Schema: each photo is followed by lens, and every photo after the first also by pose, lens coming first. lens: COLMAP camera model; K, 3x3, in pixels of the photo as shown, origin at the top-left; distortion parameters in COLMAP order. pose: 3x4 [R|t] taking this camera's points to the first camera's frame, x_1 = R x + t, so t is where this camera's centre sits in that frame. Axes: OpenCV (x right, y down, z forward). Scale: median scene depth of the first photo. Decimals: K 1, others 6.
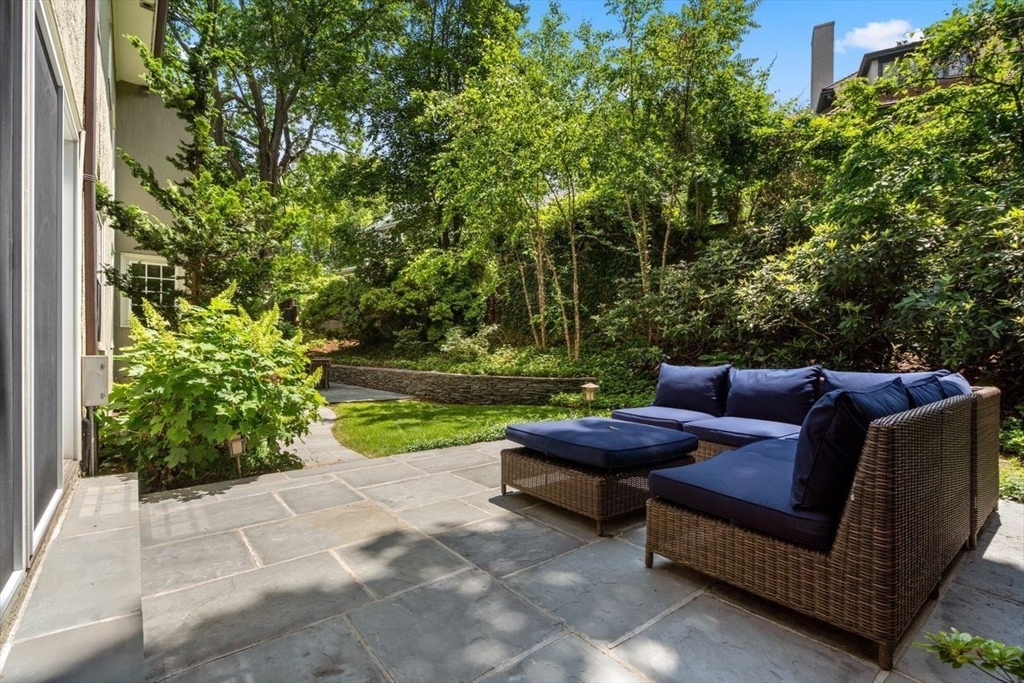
lens RADIAL K [[472.6, 0, 516.3], [0, 472.6, 349.9], [0, 0, 1]] dist [-0.002716, 0.000990]
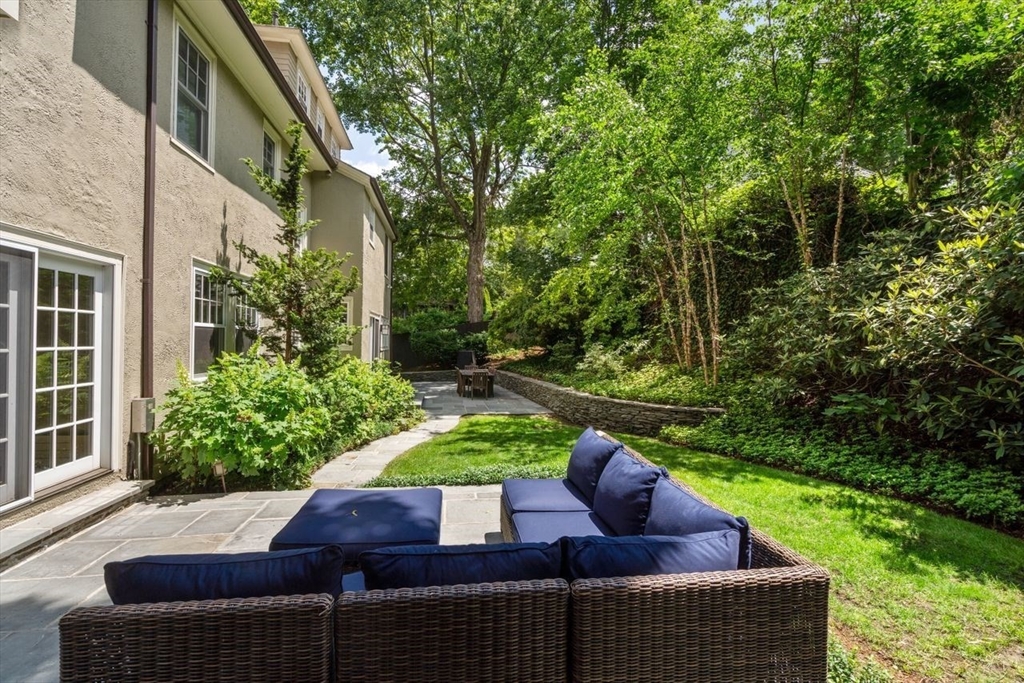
lens RADIAL K [[472.6, 0, 512.0], [0, 472.6, 335.5], [0, 0, 1]] dist [-0.002716, 0.000990]
pose [[0.856599, -0.004994, -0.515959, 0.267750], [-0.007255, 0.999738, -0.021721, -0.048688], [0.515932, 0.022350, 0.856338, 0.093869]]
